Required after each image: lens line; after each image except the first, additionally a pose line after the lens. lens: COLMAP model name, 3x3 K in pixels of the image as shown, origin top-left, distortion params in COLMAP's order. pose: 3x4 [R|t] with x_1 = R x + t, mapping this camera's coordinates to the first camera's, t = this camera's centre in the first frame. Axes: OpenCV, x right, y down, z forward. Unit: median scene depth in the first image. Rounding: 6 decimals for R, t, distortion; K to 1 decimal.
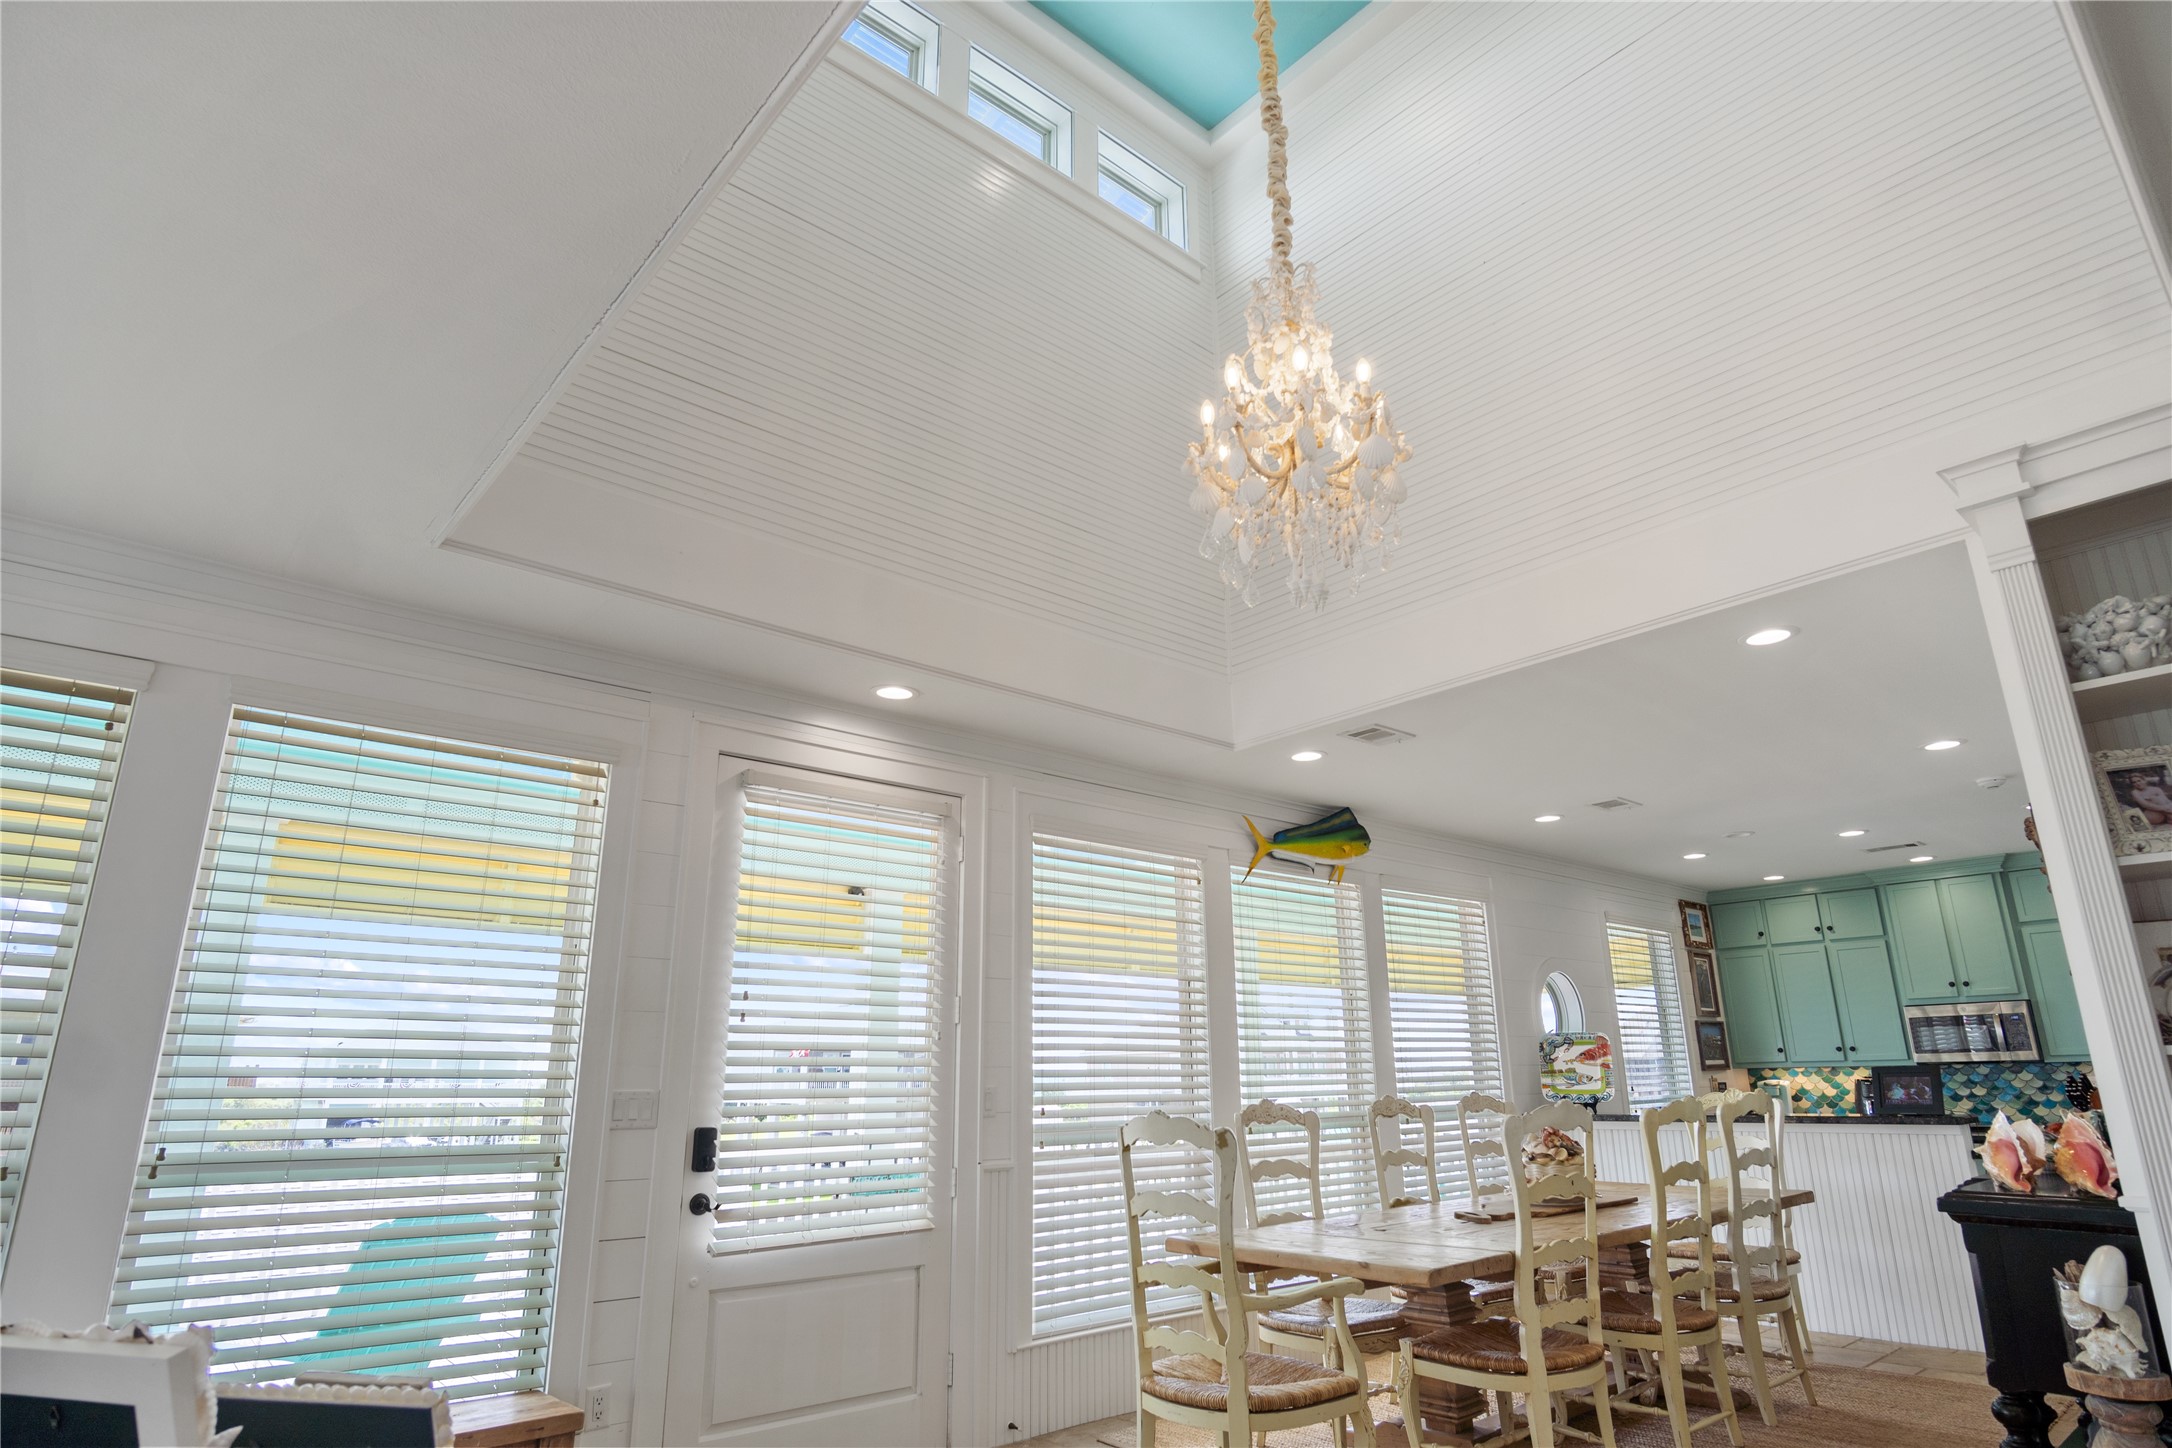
lens RADIAL K [[1188.5, 0, 1106.1], [0, 1188.5, 722.7], [0, 0, 1]] dist [-0.019083, -0.002390]
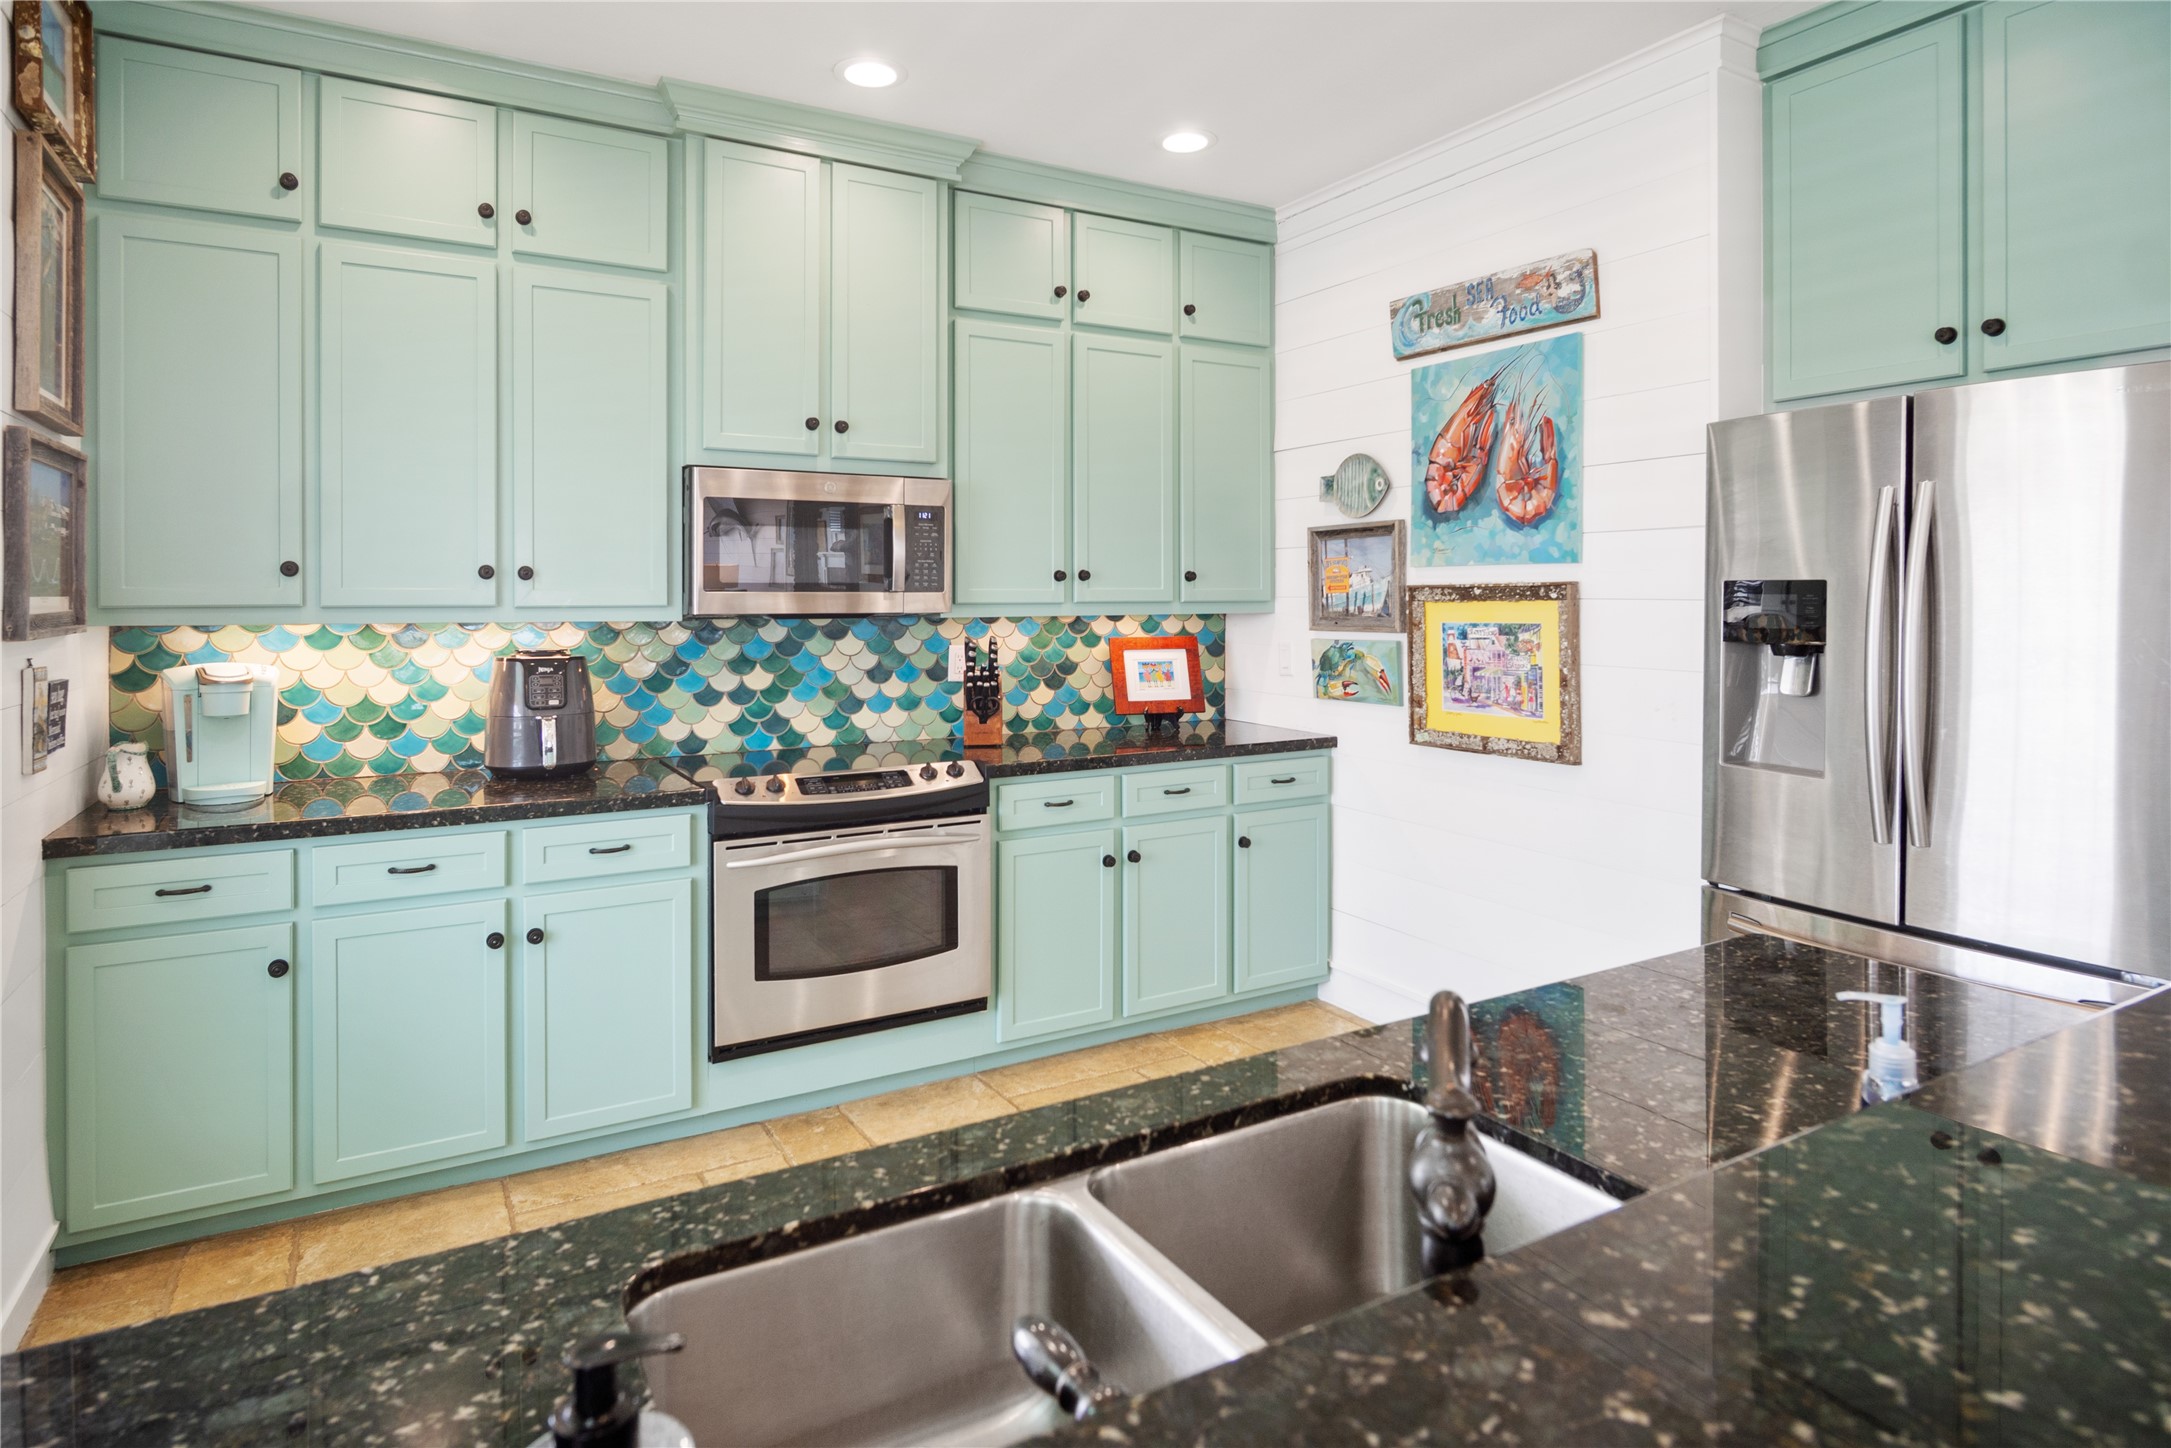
lens RADIAL K [[1188.0, 0, 1090.0], [0, 1188.0, 599.5], [0, 0, 1]] dist [-0.019083, -0.002390]
pose [[0.204823, 0.011118, 0.978736, 0.399429], [-0.279513, 0.958961, 0.047601, 0.265557], [-0.938041, -0.283319, 0.199525, 0.926486]]
